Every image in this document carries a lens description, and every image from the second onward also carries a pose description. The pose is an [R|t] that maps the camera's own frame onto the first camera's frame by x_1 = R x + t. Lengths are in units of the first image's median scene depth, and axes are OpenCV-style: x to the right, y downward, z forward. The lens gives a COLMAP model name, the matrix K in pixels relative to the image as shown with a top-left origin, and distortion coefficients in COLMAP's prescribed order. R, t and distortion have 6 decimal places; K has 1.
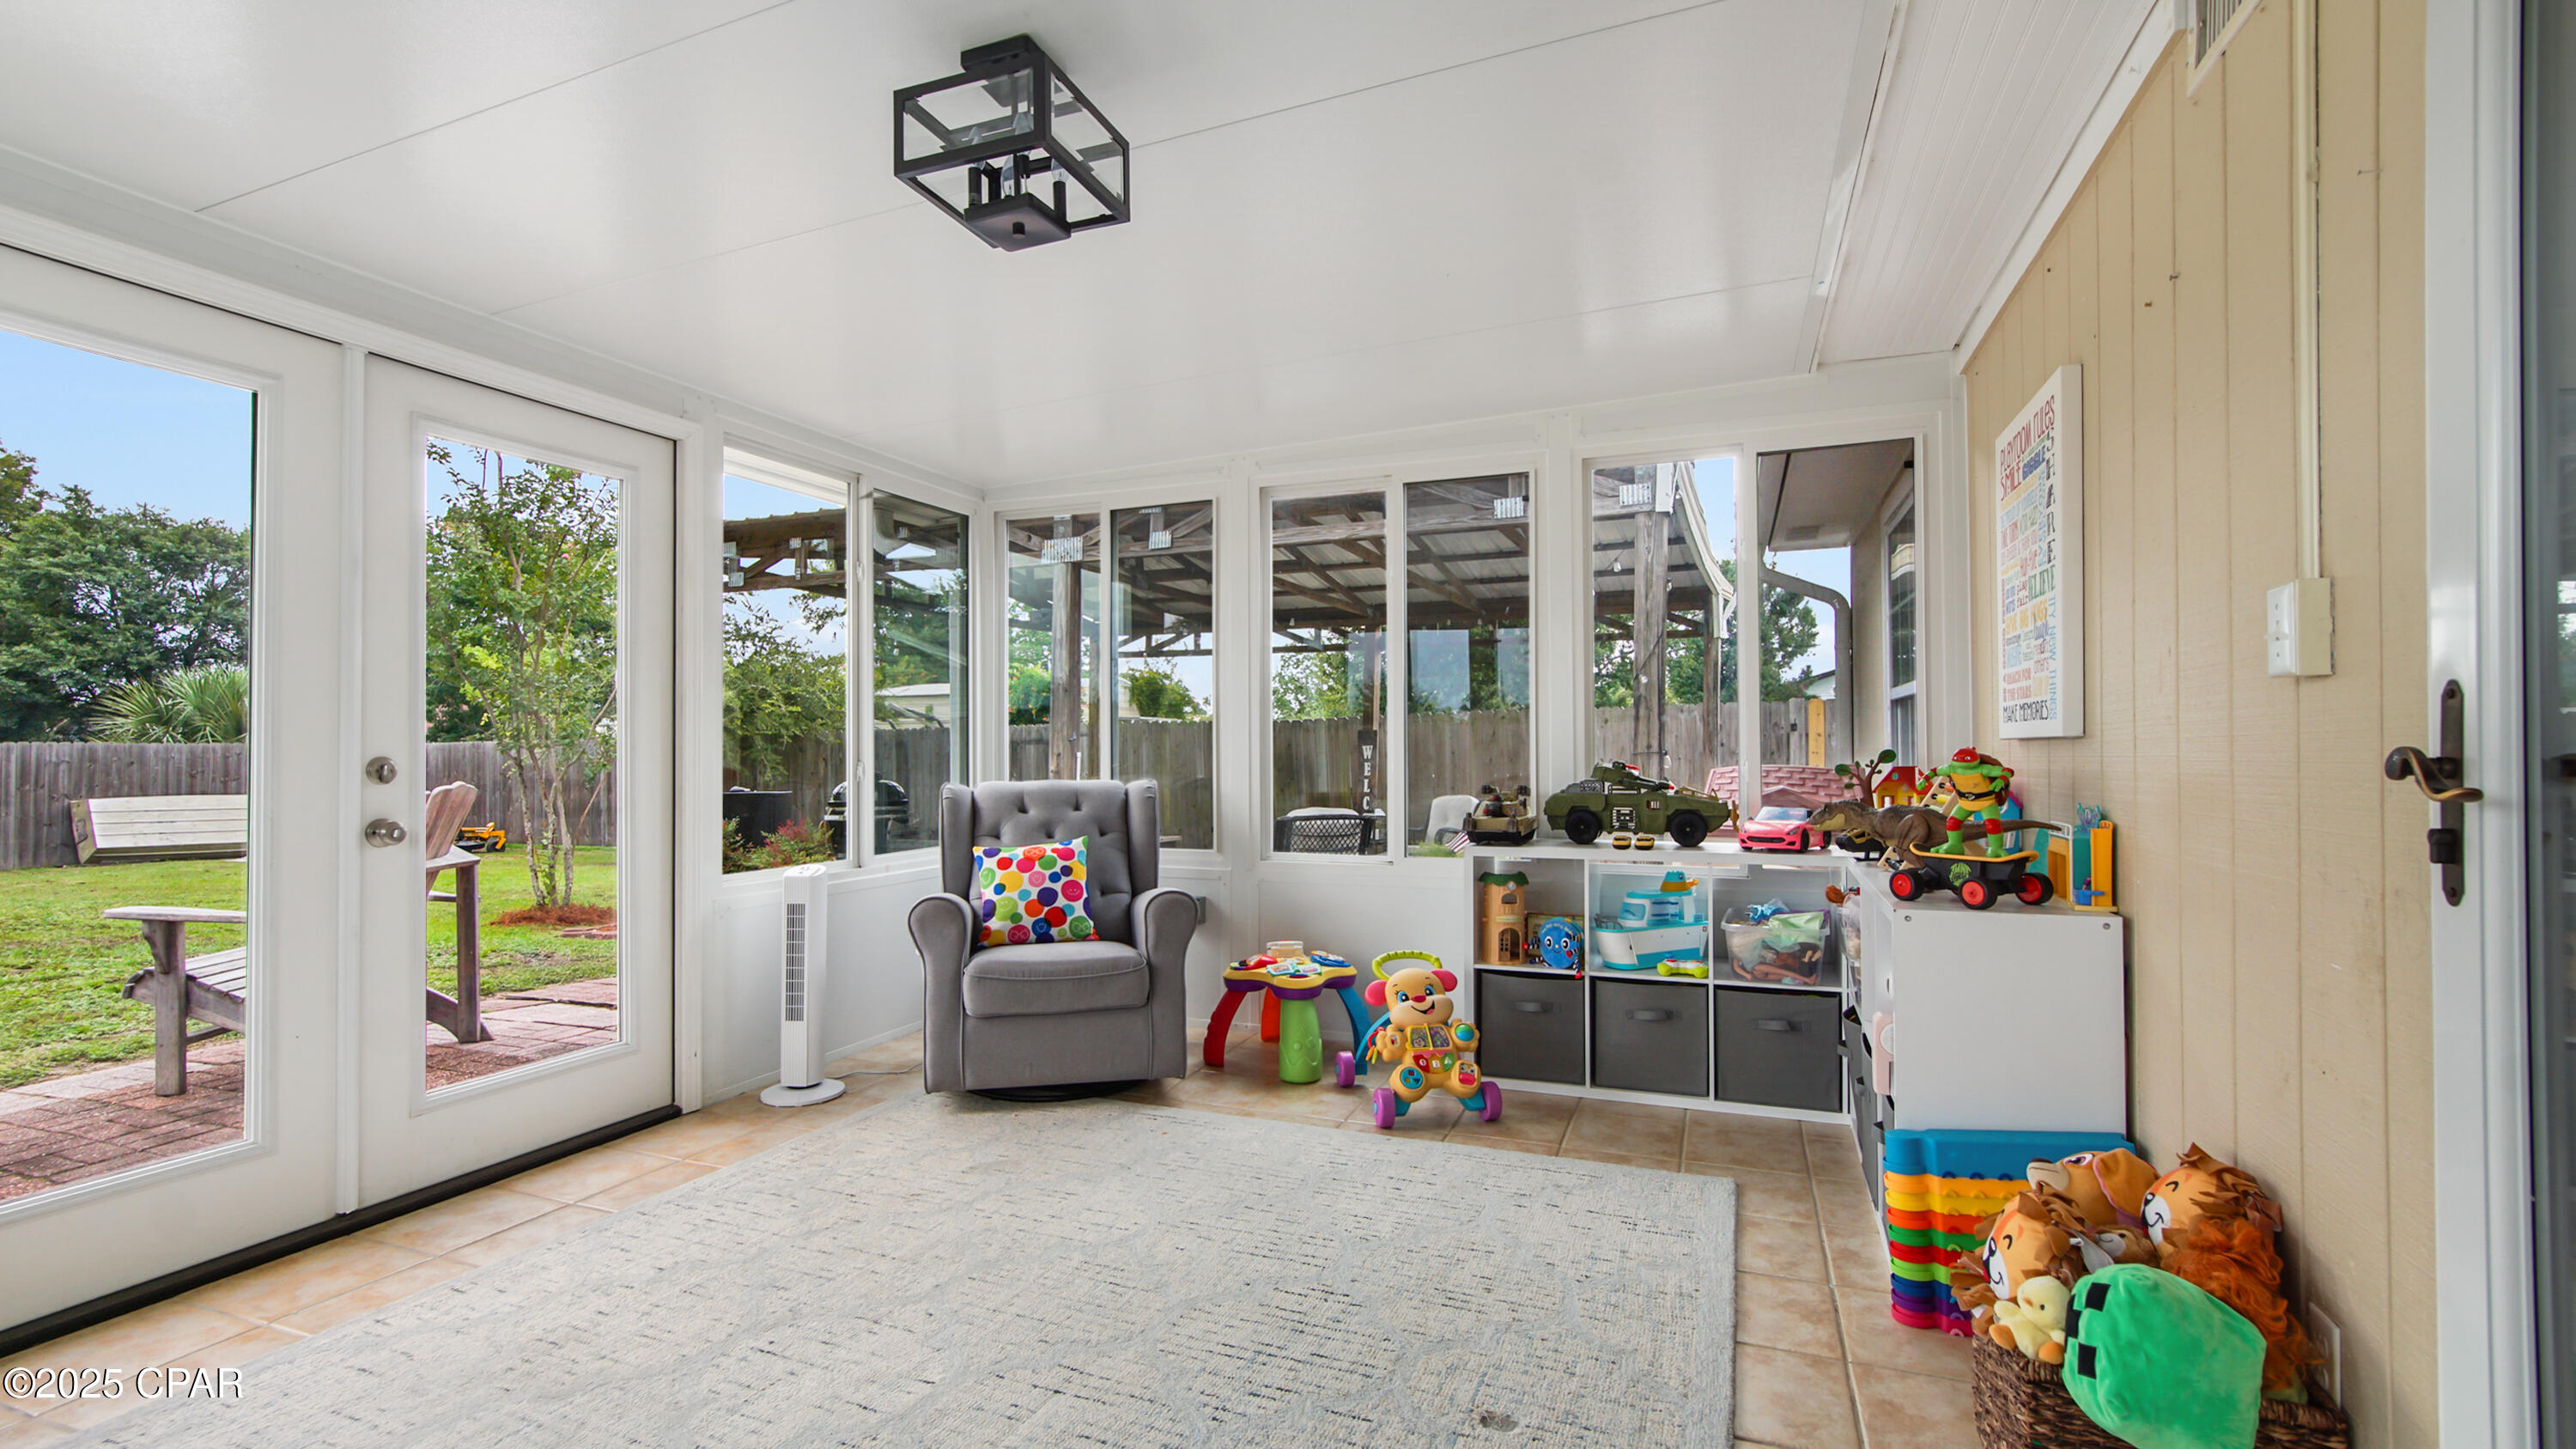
lens RADIAL K [[1116.0, 0, 1288.0], [0, 1116.0, 724.5], [0, 0, 1]] dist [0.000444, 0.000066]
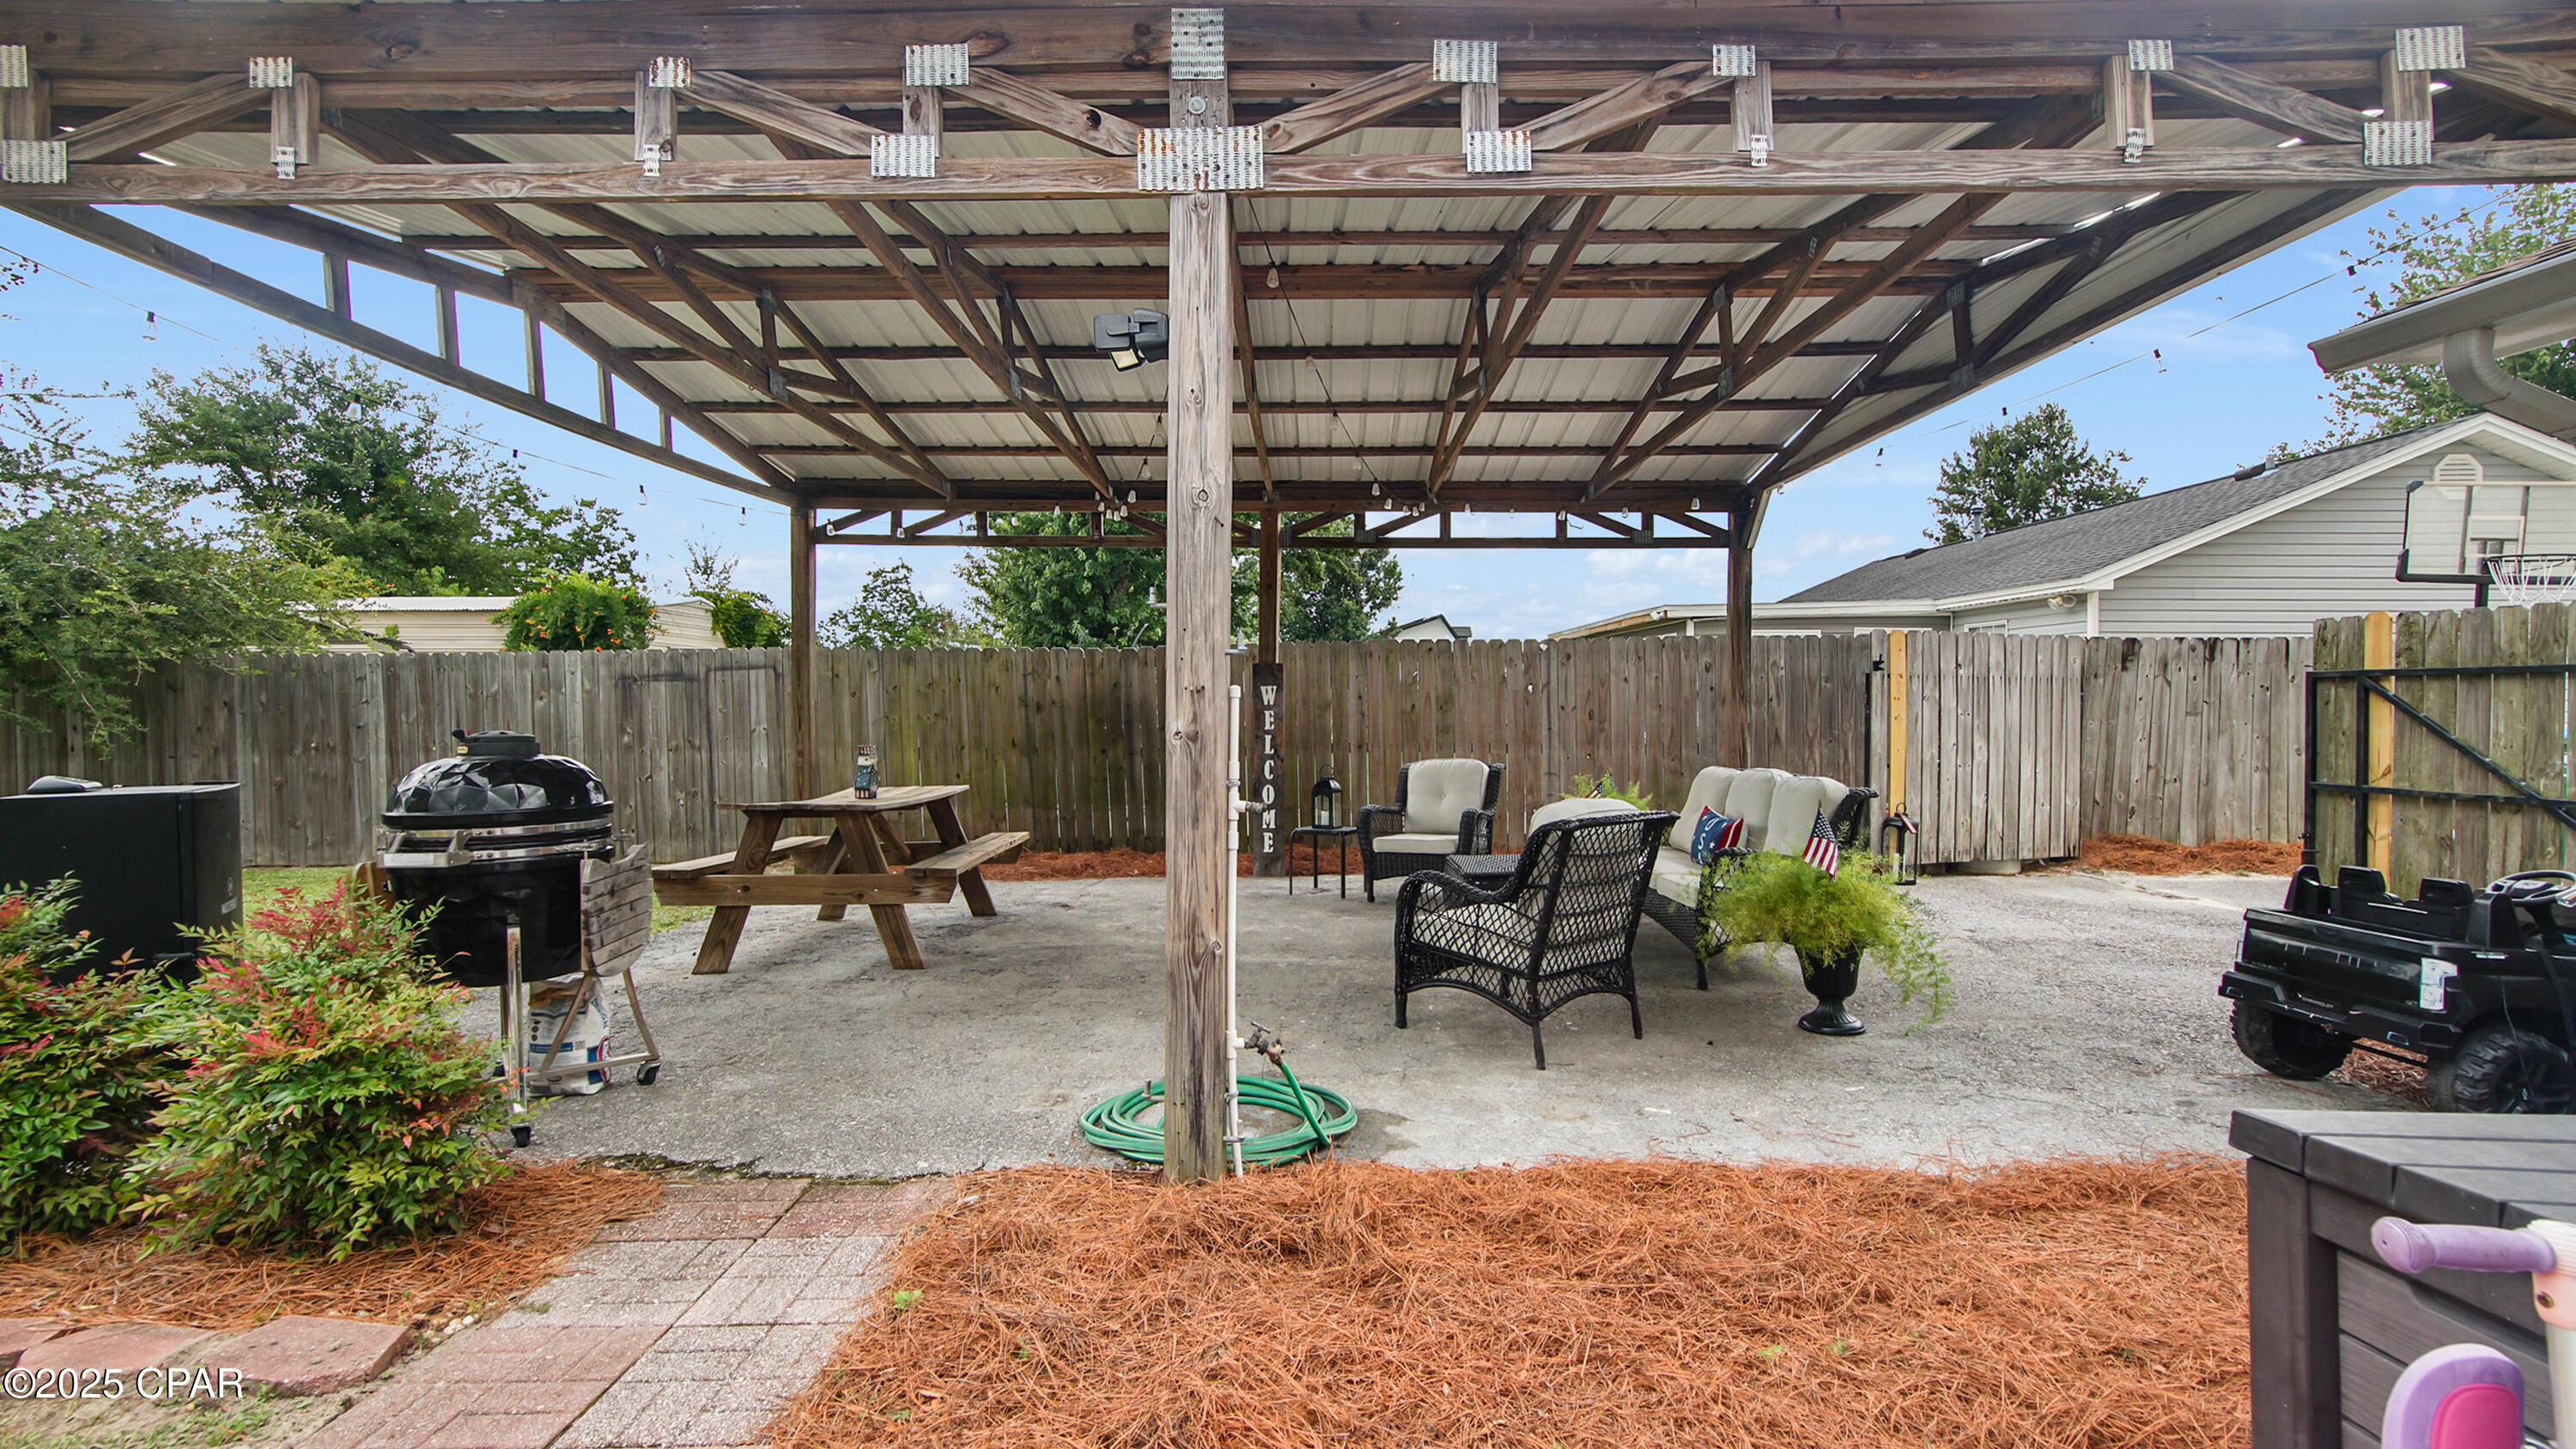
lens RADIAL K [[1115.7, 0, 1288.0], [0, 1115.7, 724.5], [0, 0, 1]] dist [0.000444, 0.000066]
pose [[0.921874, -0.004905, 0.387459, -0.146428], [-0.013756, 0.998875, 0.045374, 0.008914], [-0.387246, -0.047159, 0.920769, 0.283497]]
